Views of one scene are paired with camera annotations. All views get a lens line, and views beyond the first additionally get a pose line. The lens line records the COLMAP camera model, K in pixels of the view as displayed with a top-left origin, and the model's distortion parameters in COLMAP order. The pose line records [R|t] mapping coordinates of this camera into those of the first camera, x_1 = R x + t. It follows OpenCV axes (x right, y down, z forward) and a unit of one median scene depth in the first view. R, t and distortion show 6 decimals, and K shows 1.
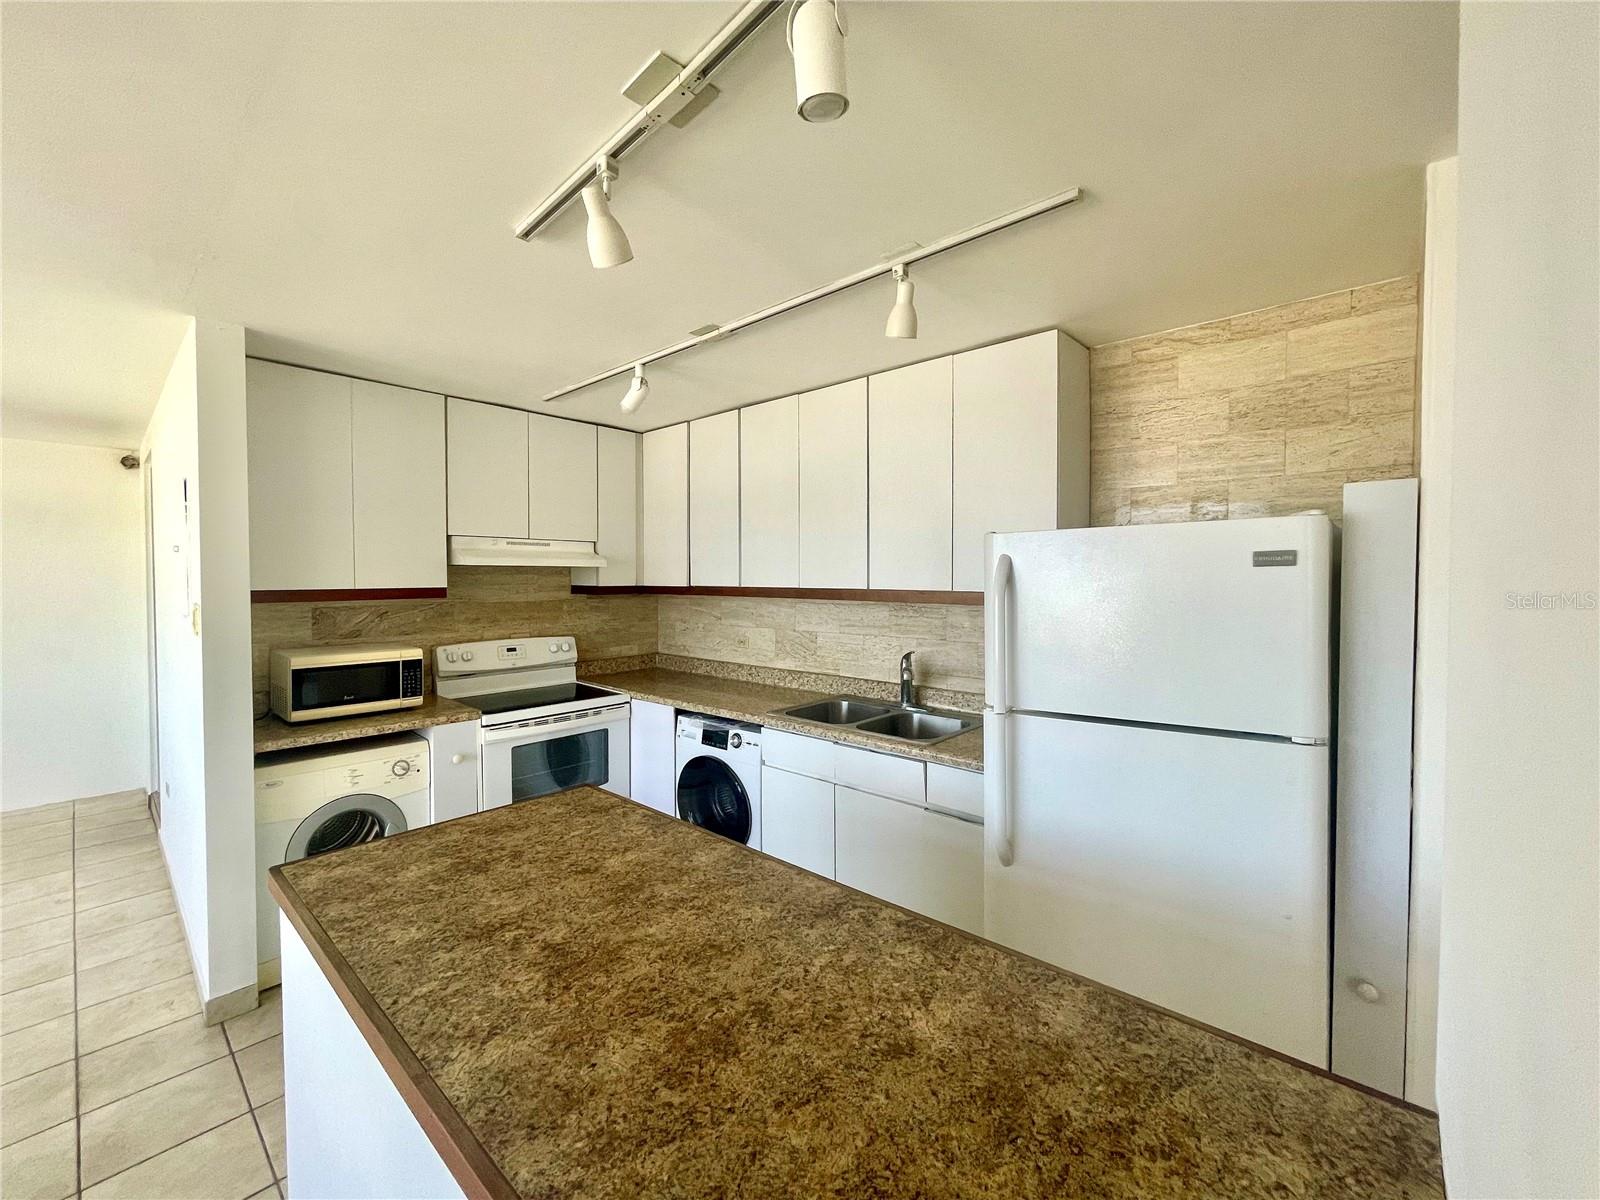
lens RADIAL K [[652.5, 0, 796.1], [0, 652.5, 595.5], [0, 0, 1]] dist [-0.001944, 0.000082]
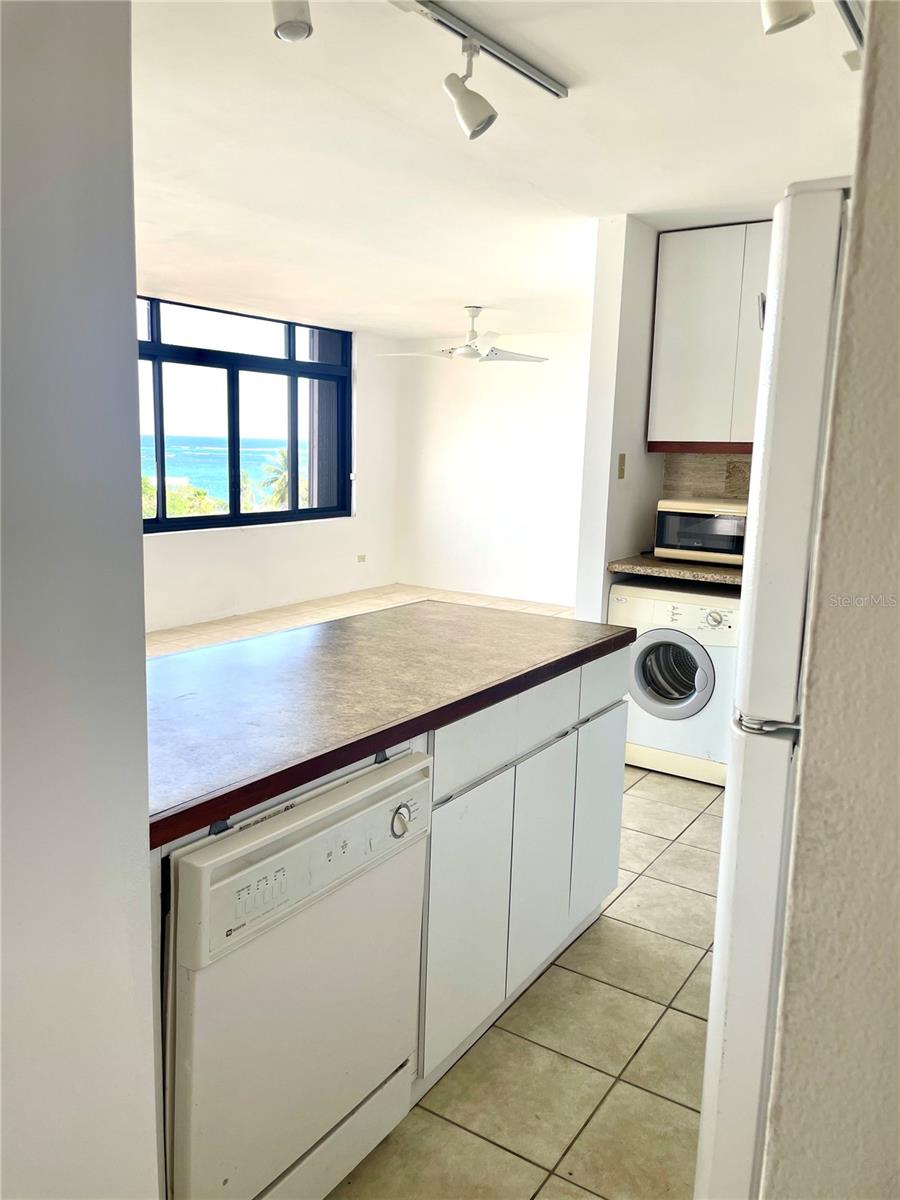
lens RADIAL K [[911.5, 0, 448.8], [0, 911.5, 592.7], [0, 0, 1]] dist [0.055883, -0.063679]
pose [[0.140493, 0.163059, -0.976562, 0.703157], [-0.061479, 0.985878, 0.155770, 0.024062], [0.988171, 0.038153, 0.148534, 0.355576]]
